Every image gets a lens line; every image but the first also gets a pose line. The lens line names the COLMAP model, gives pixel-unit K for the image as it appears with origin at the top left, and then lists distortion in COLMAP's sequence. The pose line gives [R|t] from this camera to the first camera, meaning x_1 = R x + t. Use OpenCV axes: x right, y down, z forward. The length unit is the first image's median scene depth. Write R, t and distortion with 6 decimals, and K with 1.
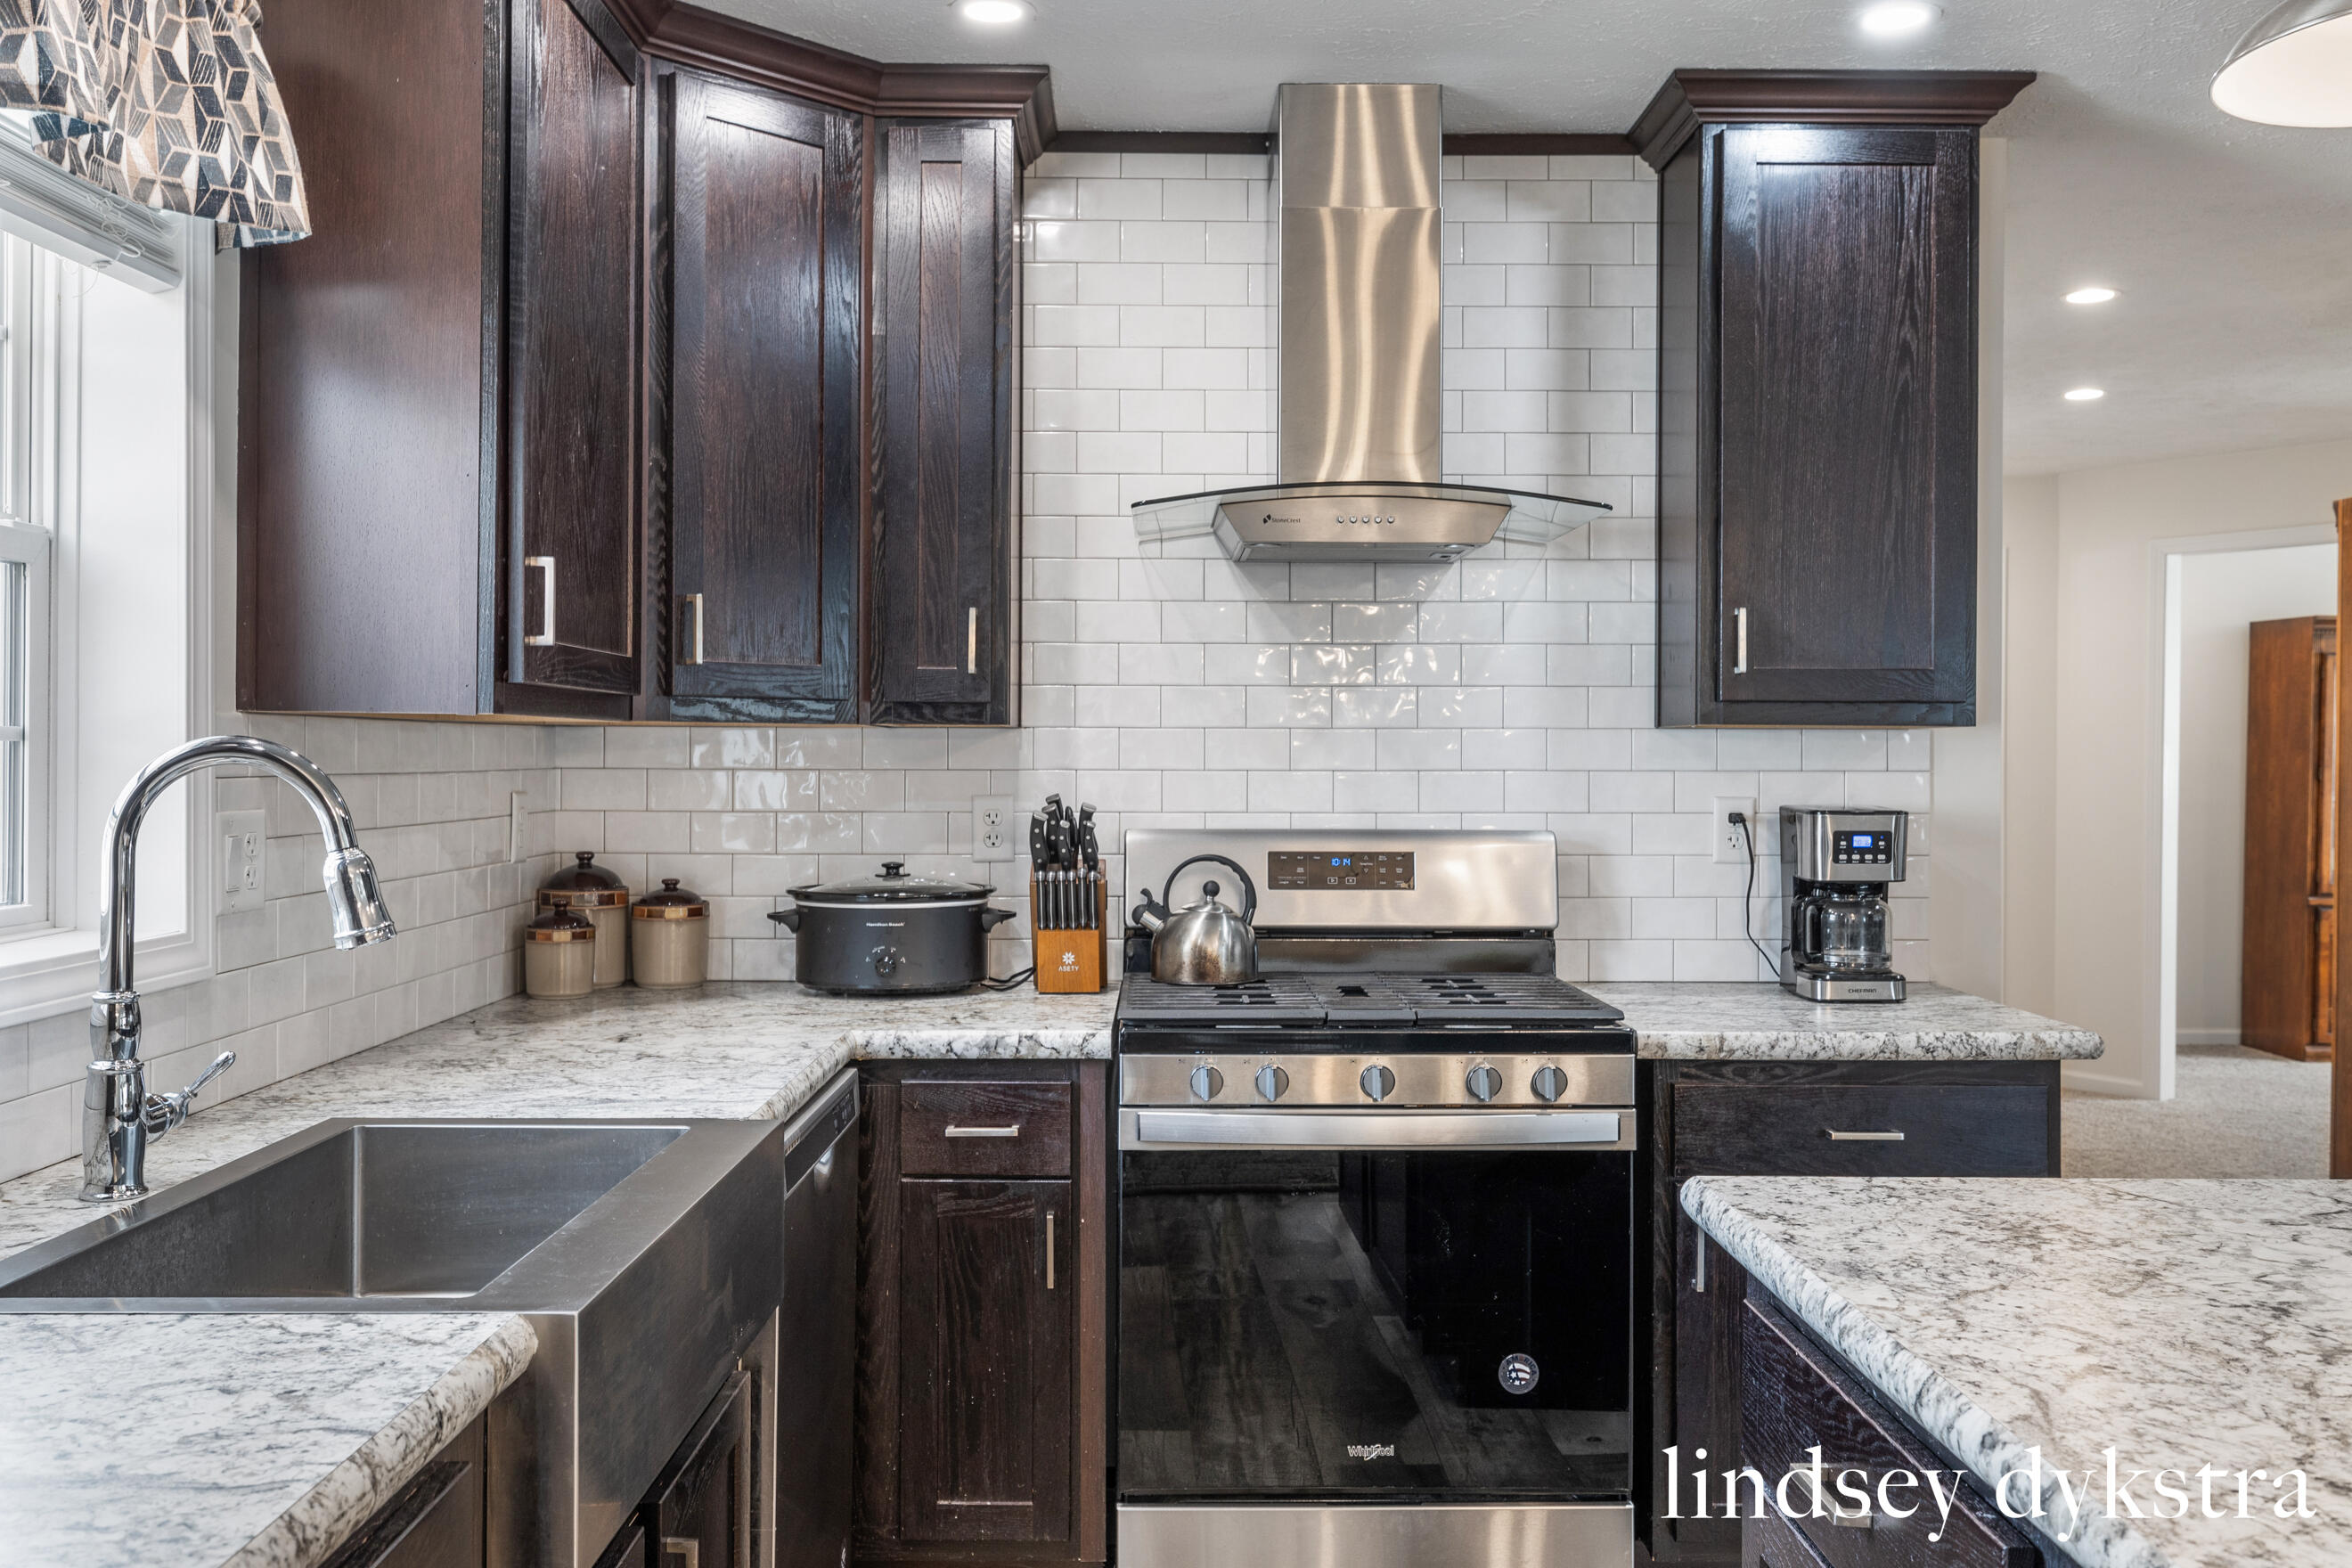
lens RADIAL K [[2012.0, 0, 1167.3], [0, 2012.0, 757.1], [0, 0, 1]] dist [-0.001112, 0.008510]
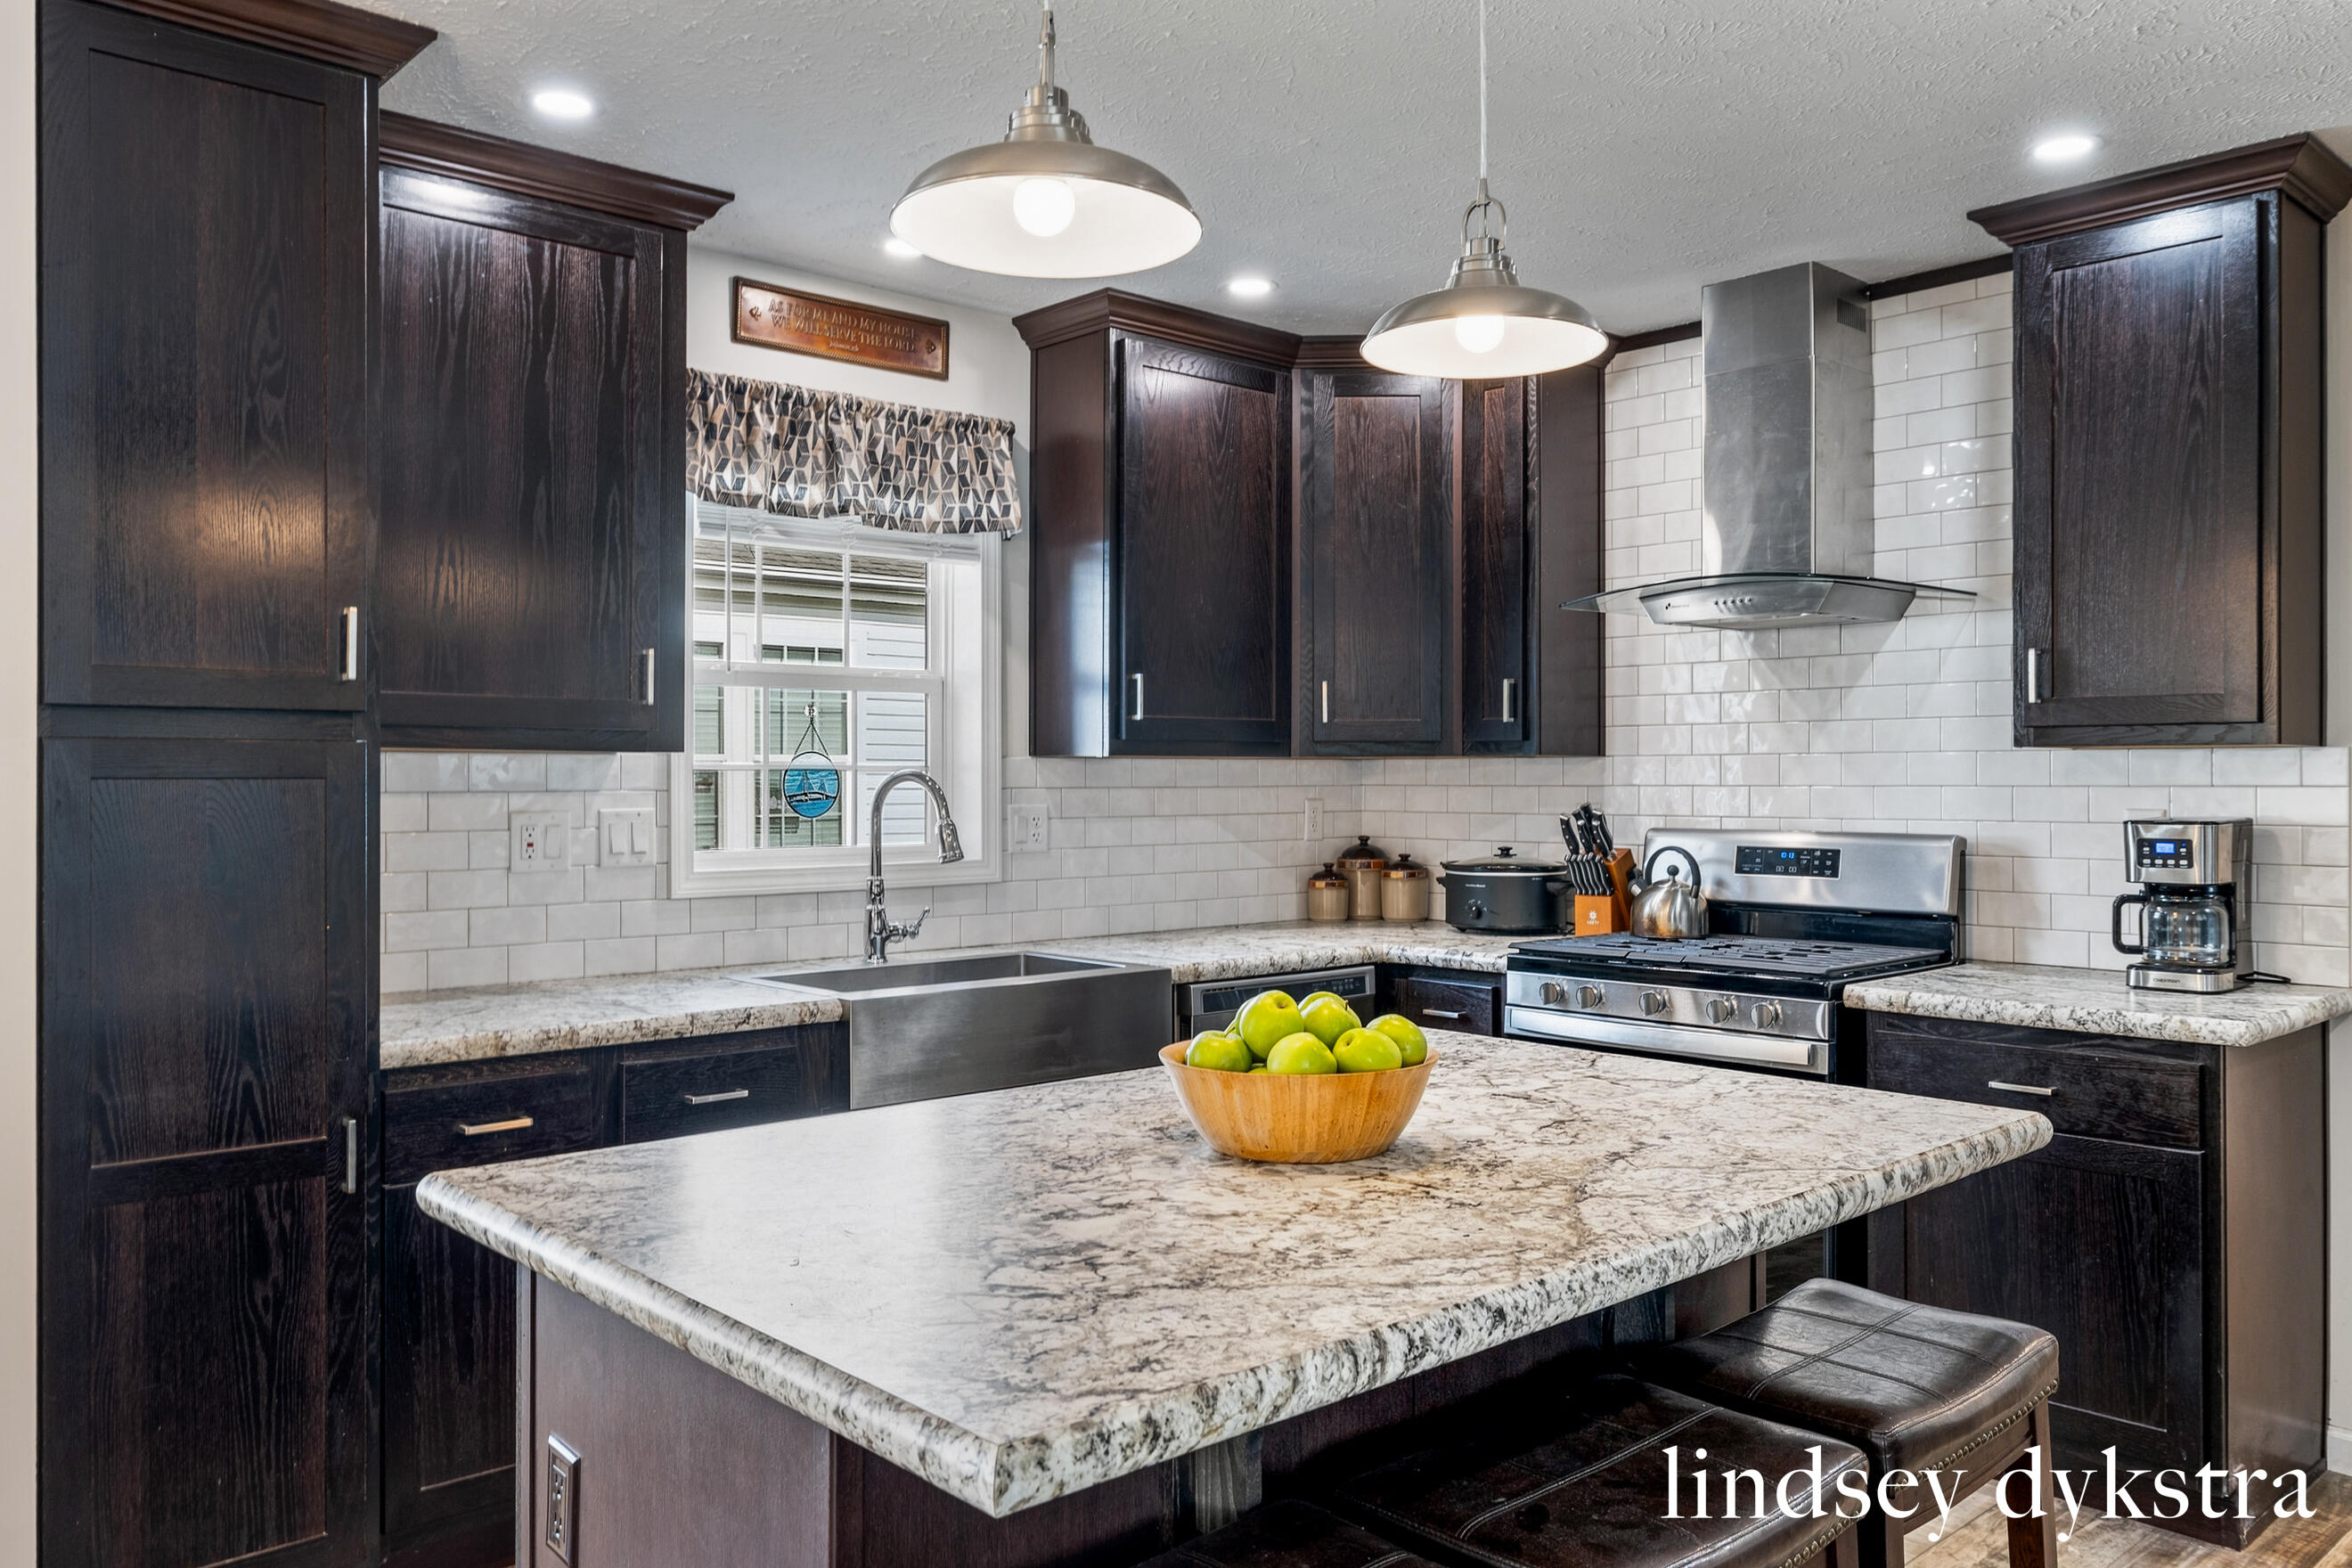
lens RADIAL K [[1716.5, 0, 1175.2], [0, 1716.5, 778.7], [0, 0, 1]] dist [-0.011900, 0.010096]
pose [[0.672268, -0.004544, -0.740294, 0.683584], [0.004461, 0.999988, -0.002087, 0.002692], [0.740294, -0.001899, 0.672280, -0.056209]]
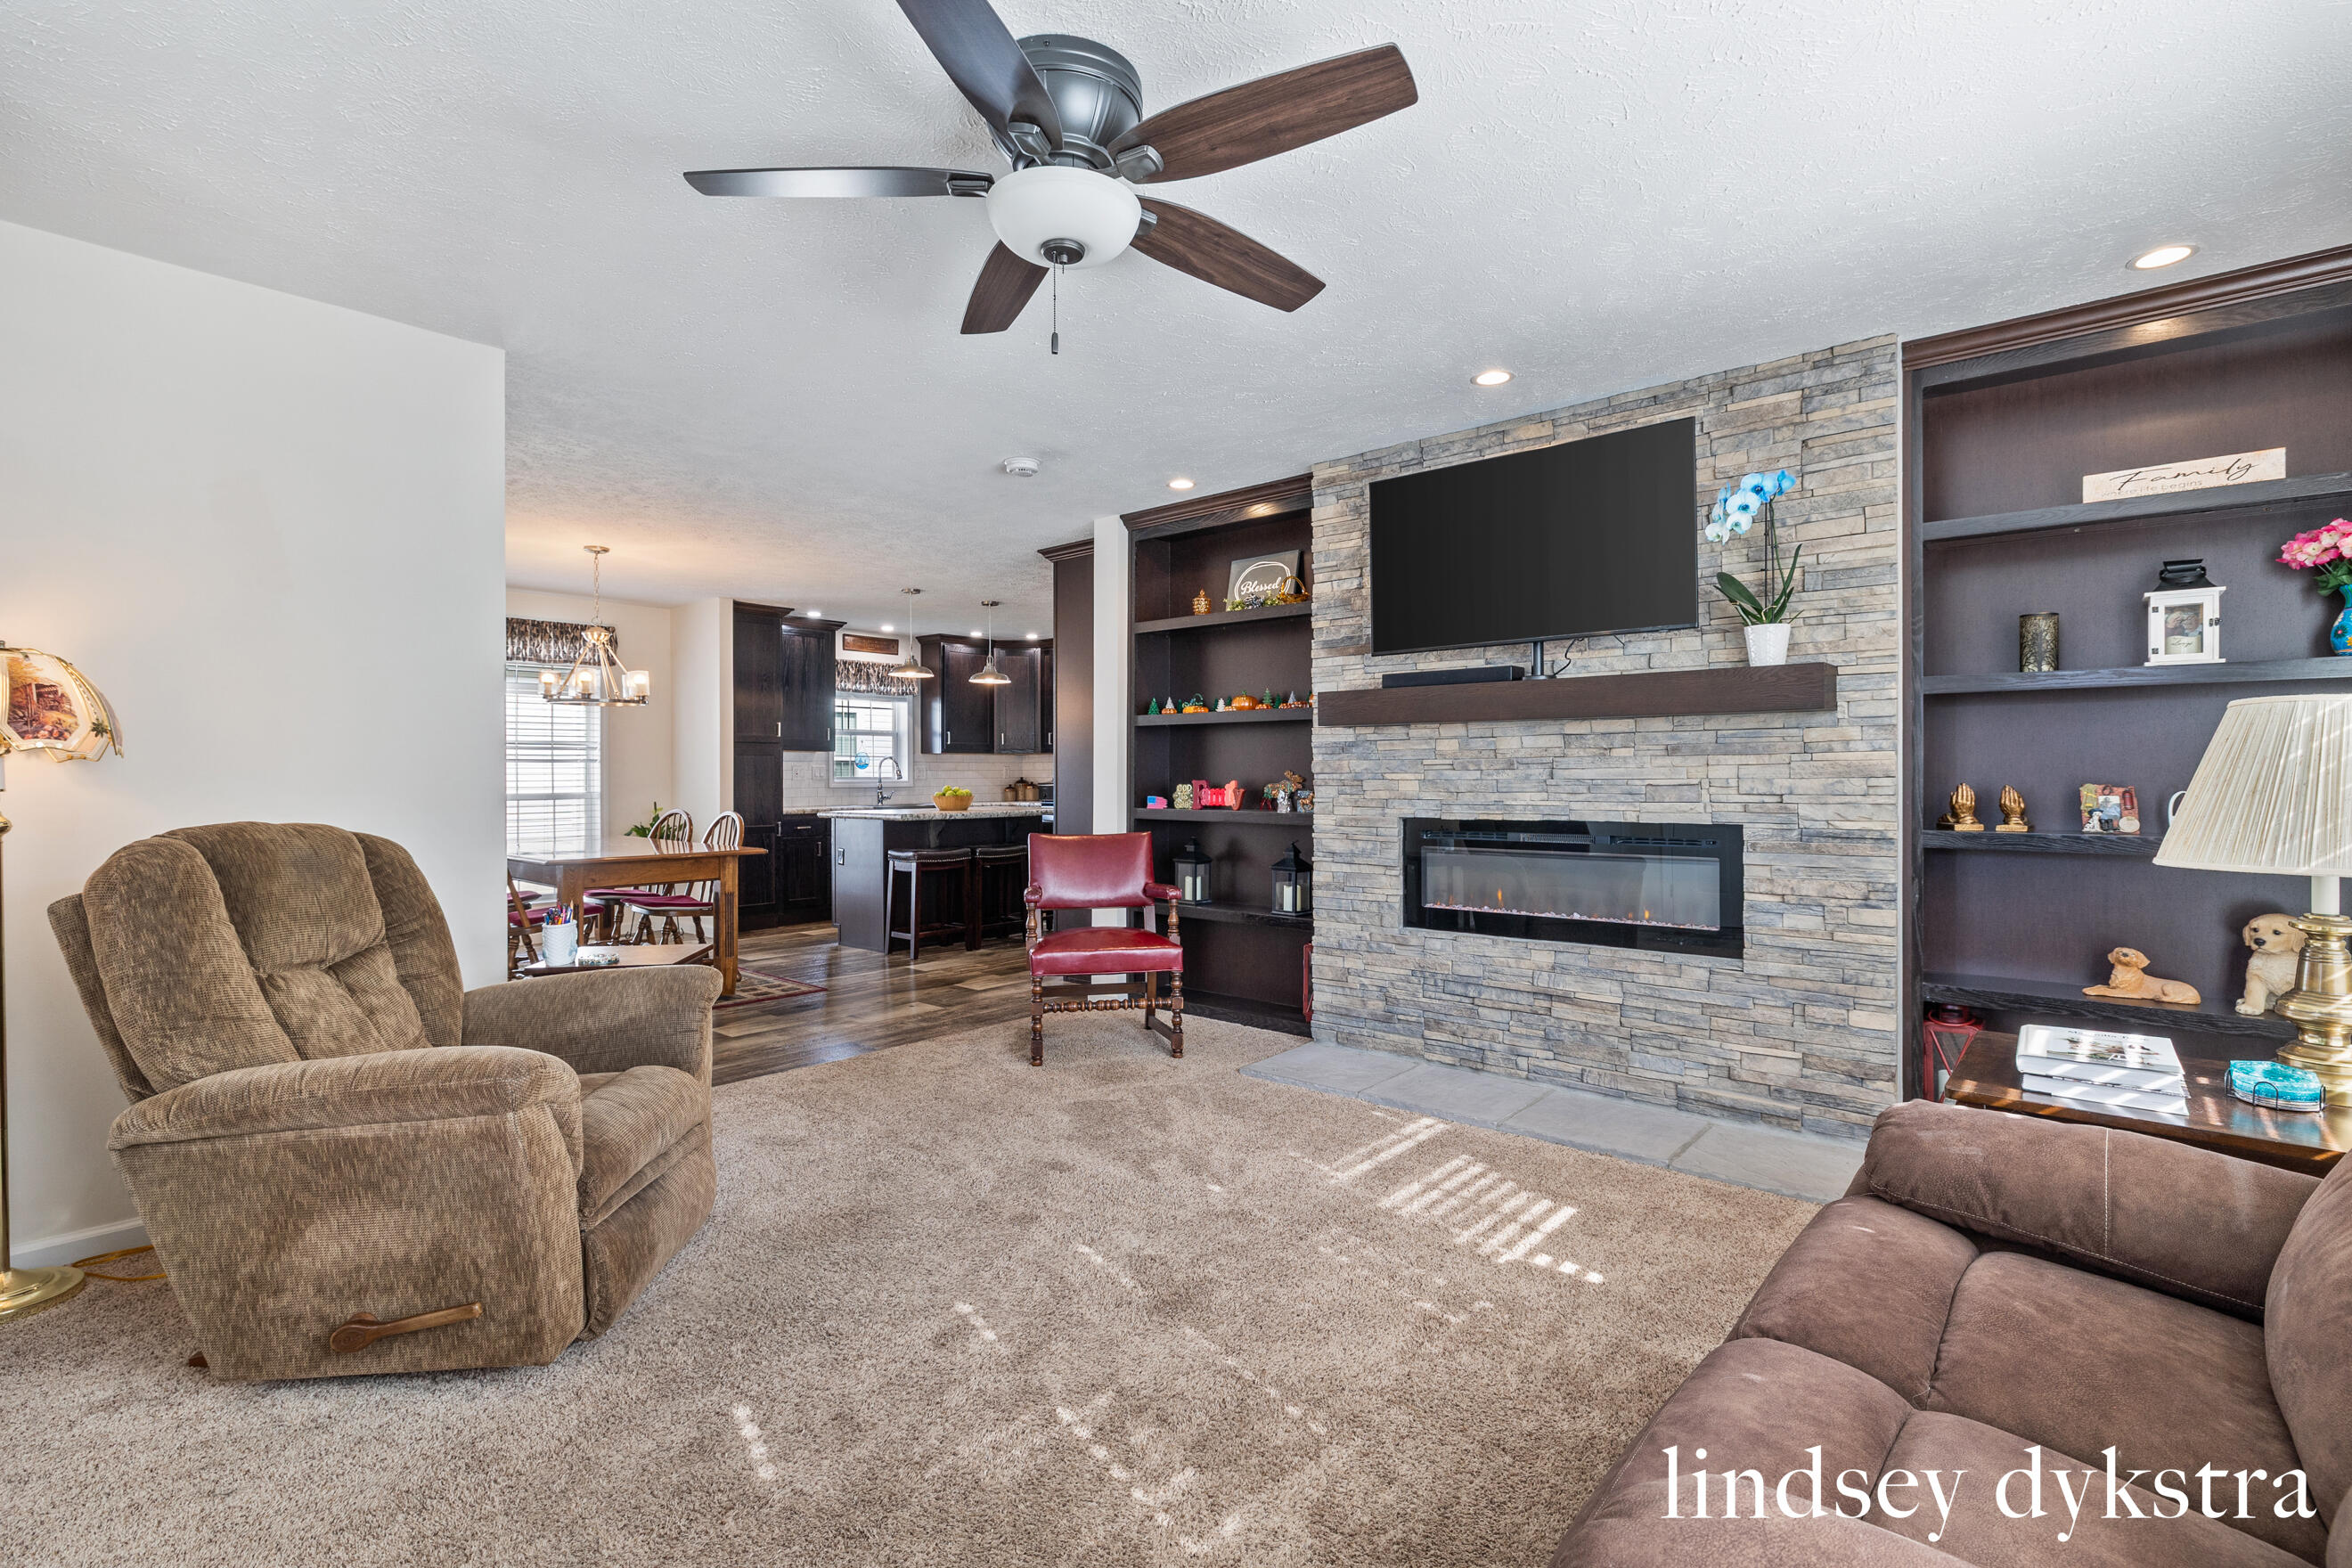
lens RADIAL K [[1065.1, 0, 1165.1], [0, 1065.1, 775.3], [0, 0, 1]] dist [-0.000845, 0.000440]
pose [[0.748420, -0.007618, -0.663181, 2.136438], [0.008726, 0.999961, -0.001639, 0.054380], [0.663168, -0.004560, 0.748457, -1.043816]]
